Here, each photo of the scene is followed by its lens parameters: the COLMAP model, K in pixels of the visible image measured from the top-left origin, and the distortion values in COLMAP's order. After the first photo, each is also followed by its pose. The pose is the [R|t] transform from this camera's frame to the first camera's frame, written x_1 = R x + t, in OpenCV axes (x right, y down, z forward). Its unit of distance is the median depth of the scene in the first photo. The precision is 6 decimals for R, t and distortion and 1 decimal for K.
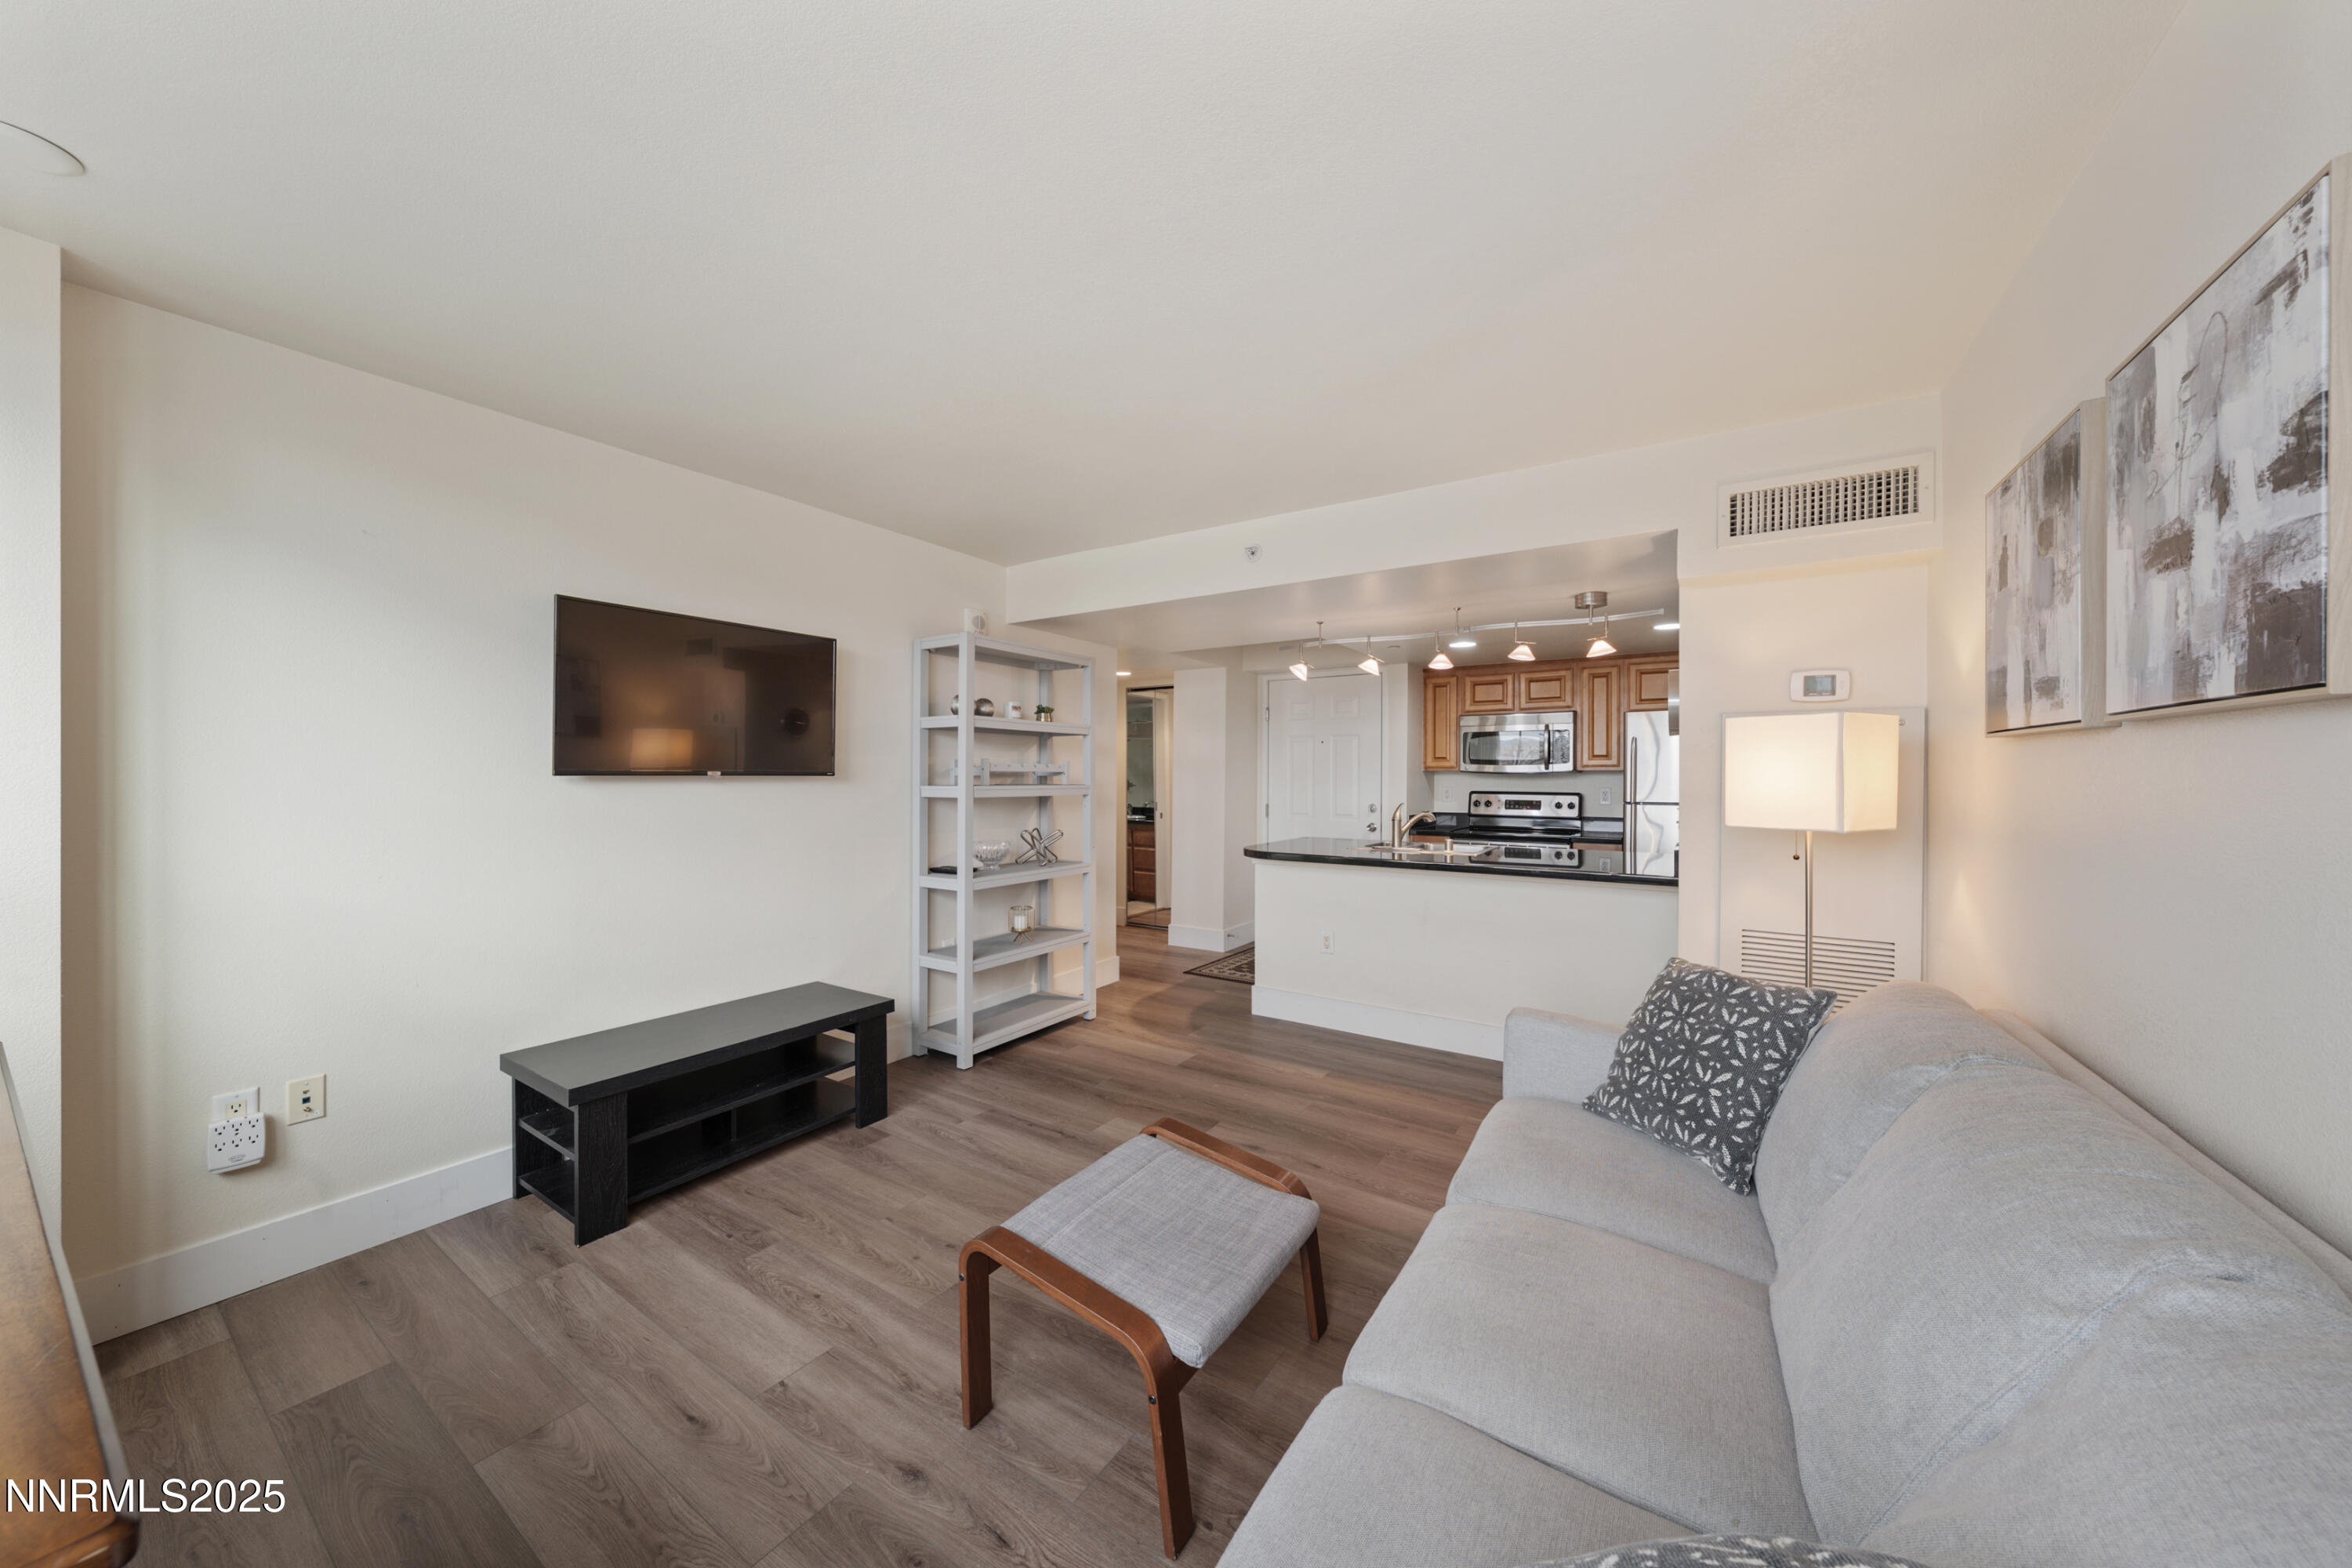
lens RADIAL K [[804.0, 0, 1173.0], [0, 804.0, 775.4], [0, 0, 1]] dist [-0.001772, -0.000300]
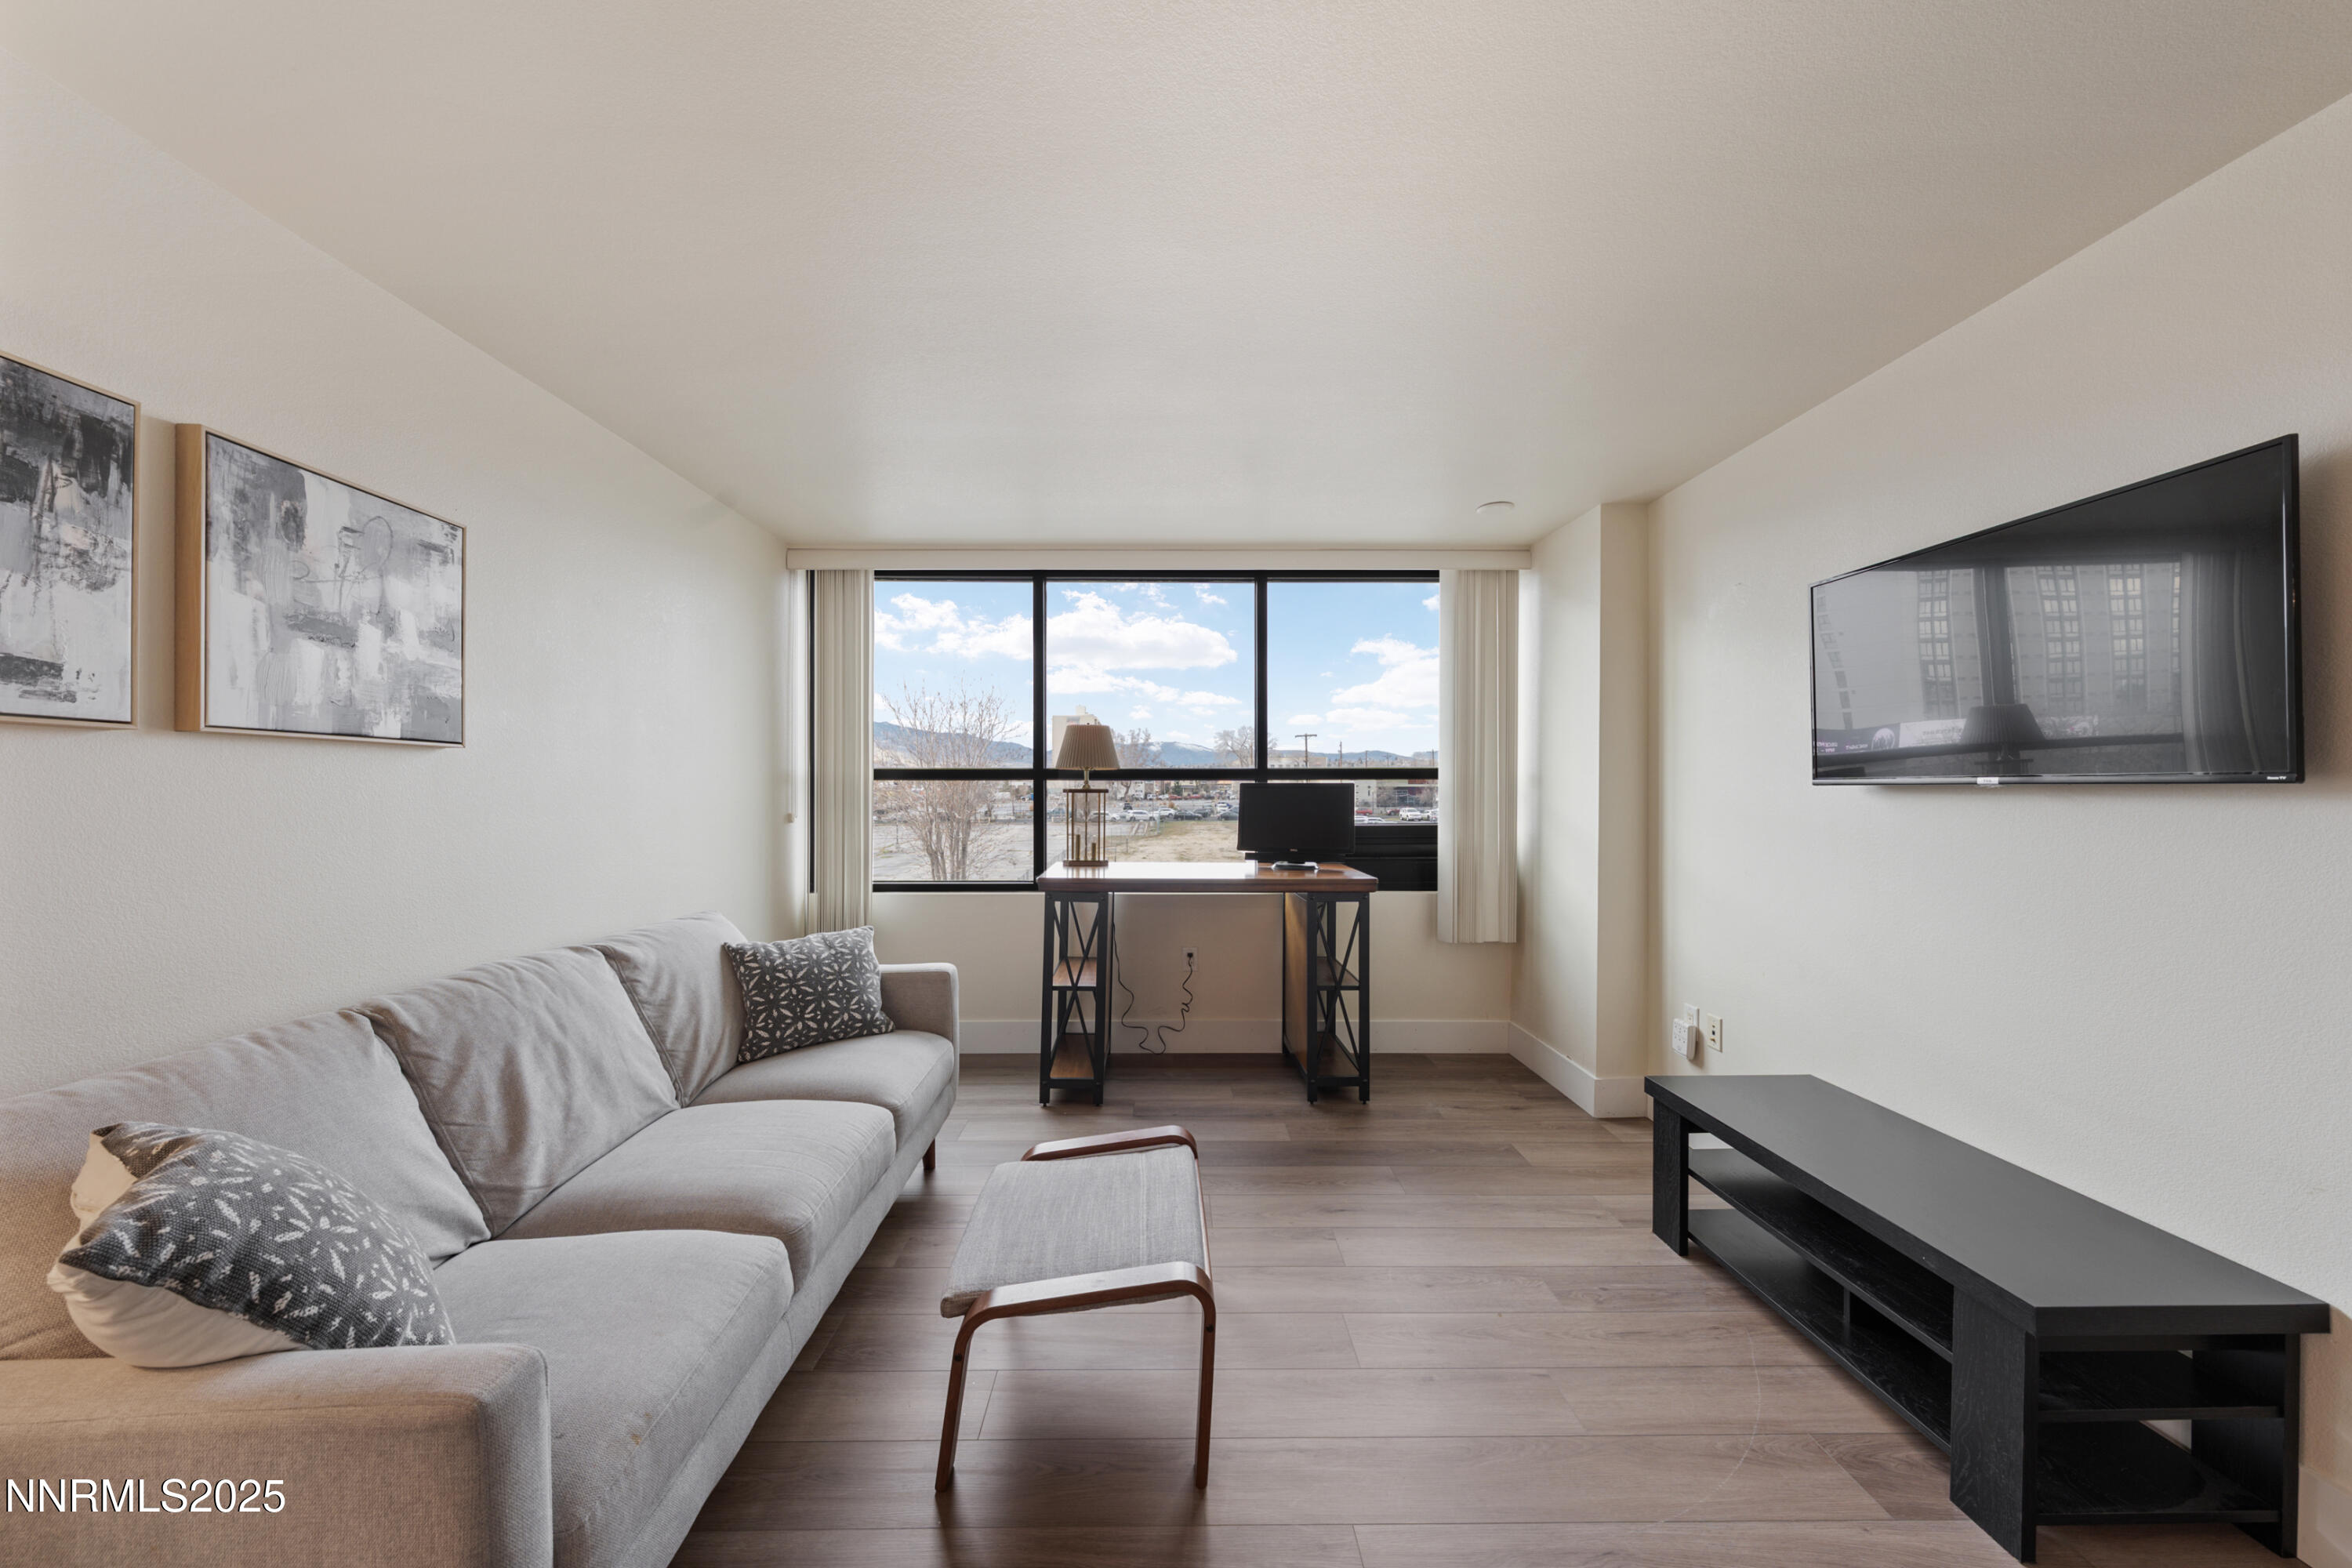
lens RADIAL K [[804.0, 0, 1168.5], [0, 804.0, 788.6], [0, 0, 1]] dist [-0.001772, -0.000300]
pose [[-0.832018, -0.001258, -0.554747, 0.245573], [-0.000909, 0.999999, -0.000903, 0.004631], [0.554748, -0.000247, -0.832018, 0.996876]]
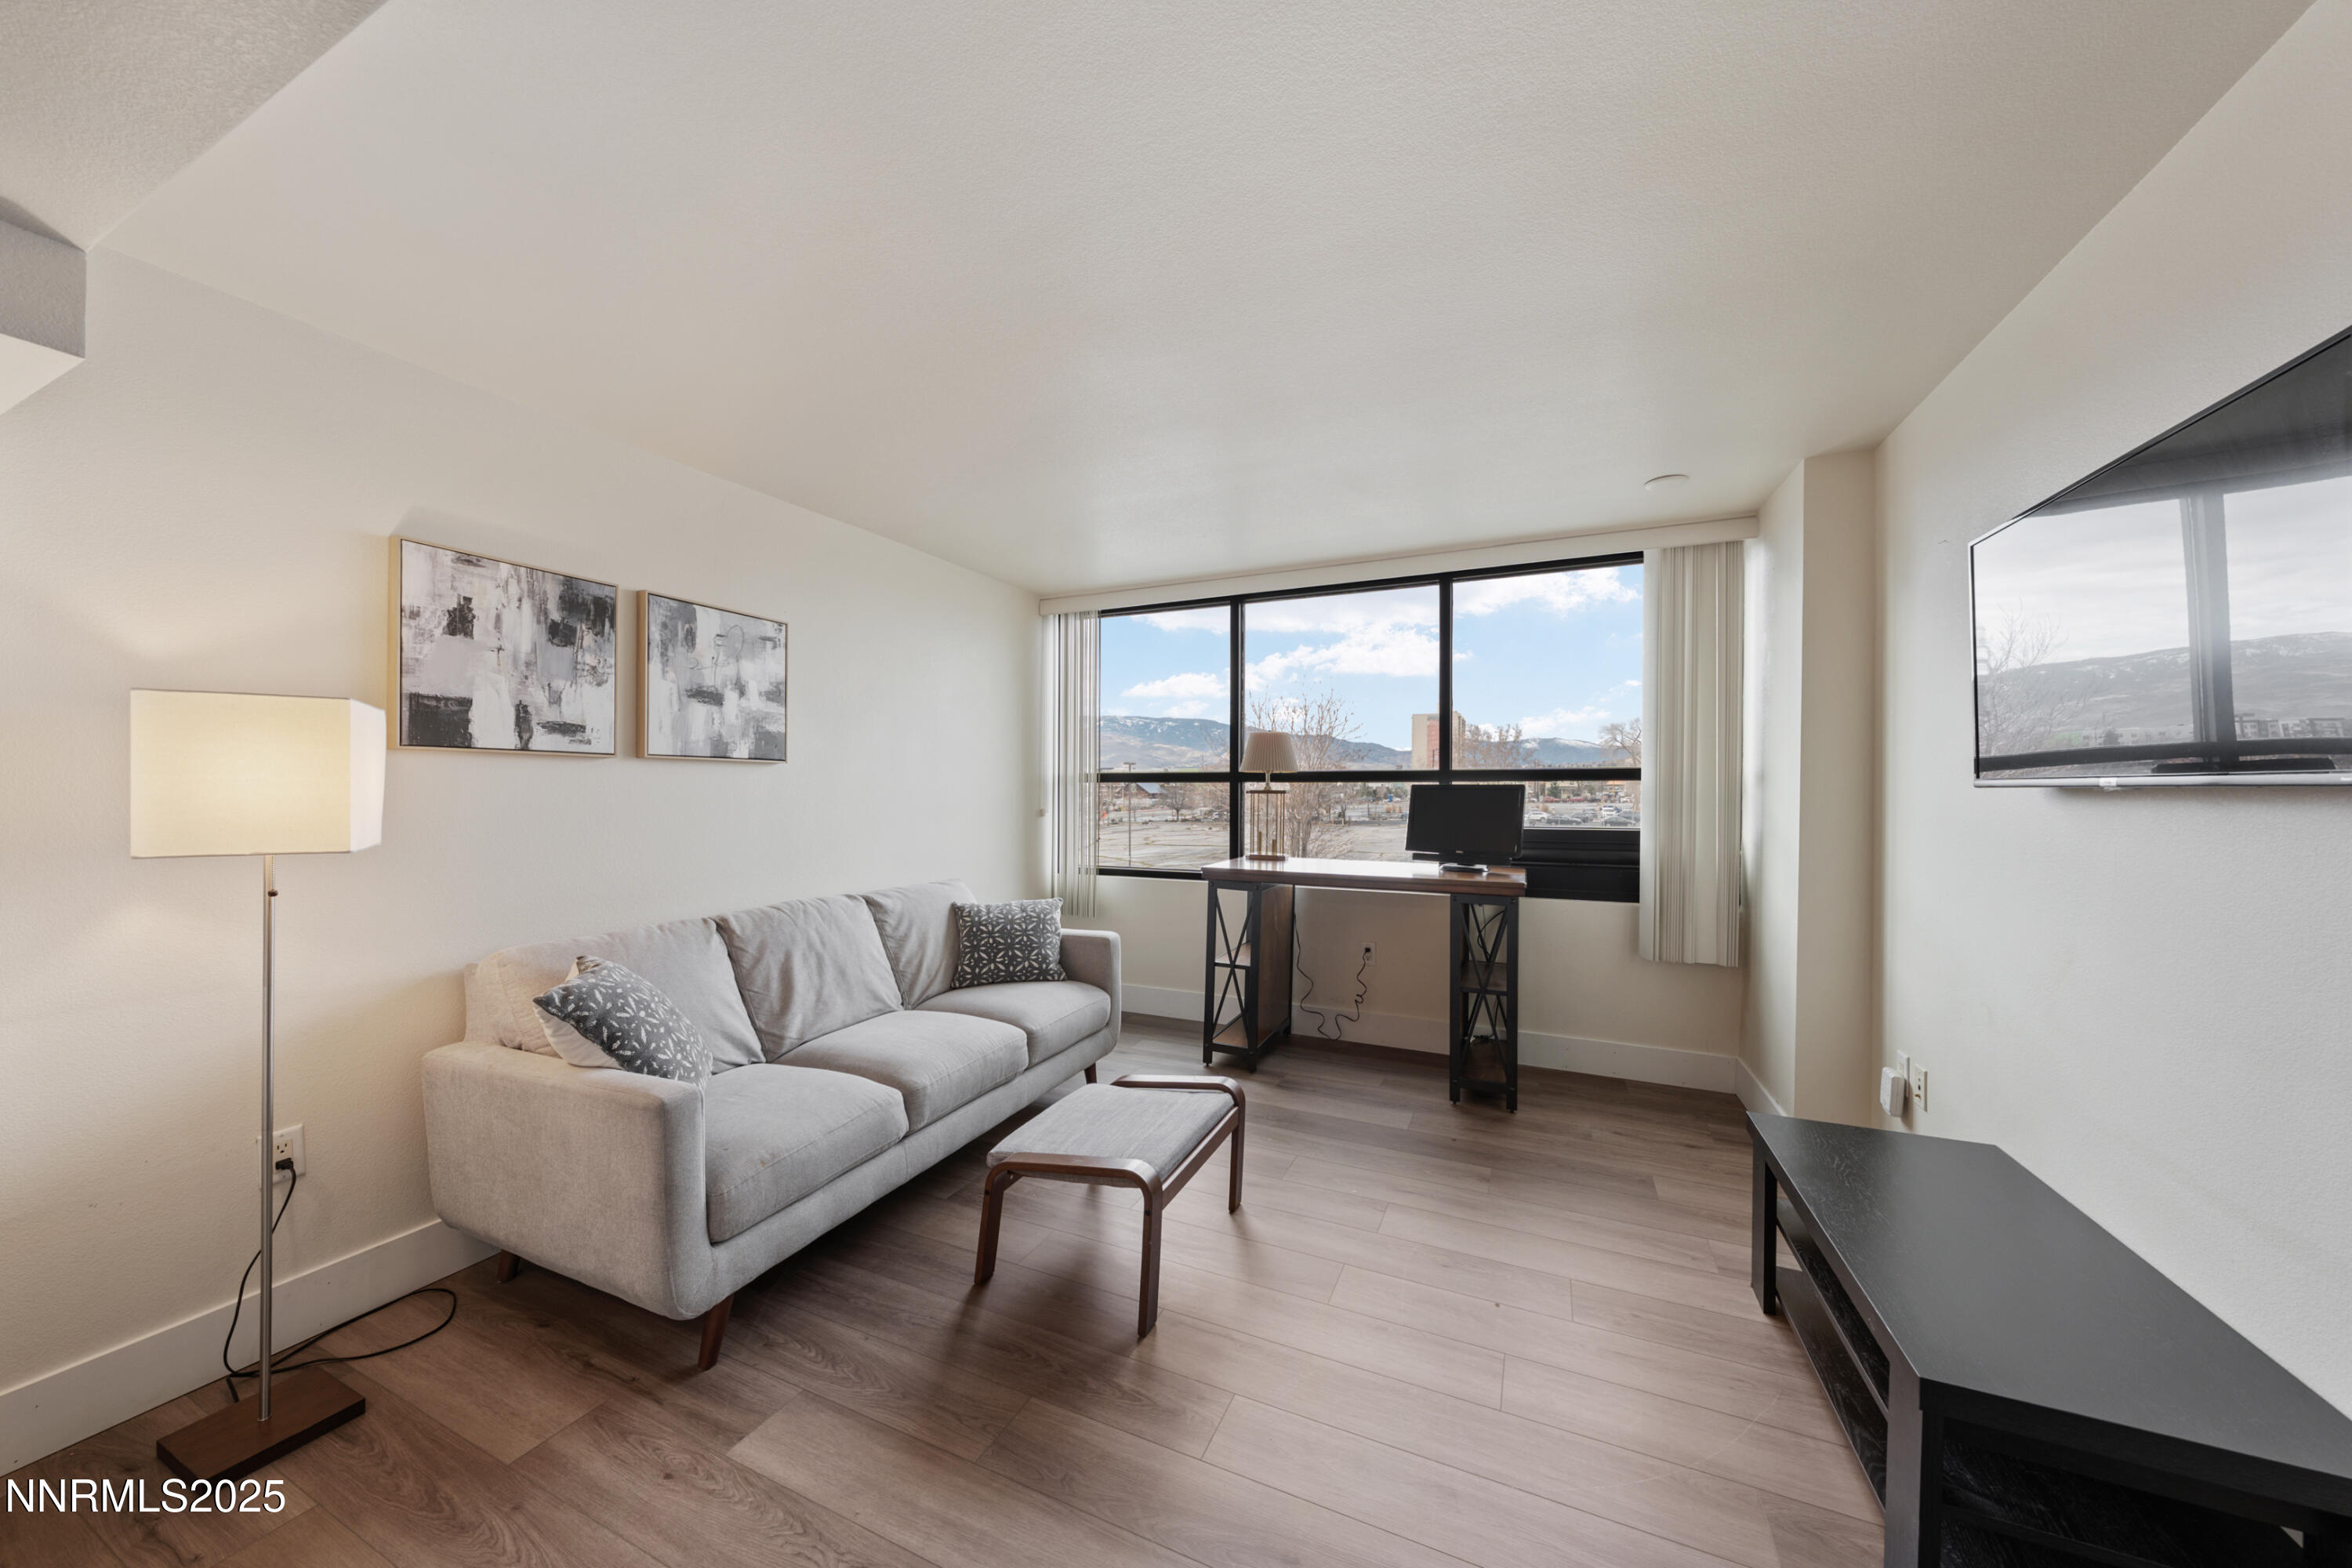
lens RADIAL K [[804.0, 0, 1165.5], [0, 804.0, 788.7], [0, 0, 1]] dist [-0.001772, -0.000300]
pose [[-0.989472, -0.003193, -0.144691, 0.054005], [-0.003082, 0.999995, -0.000987, 0.003842], [0.144693, -0.000531, -0.989476, 1.199546]]
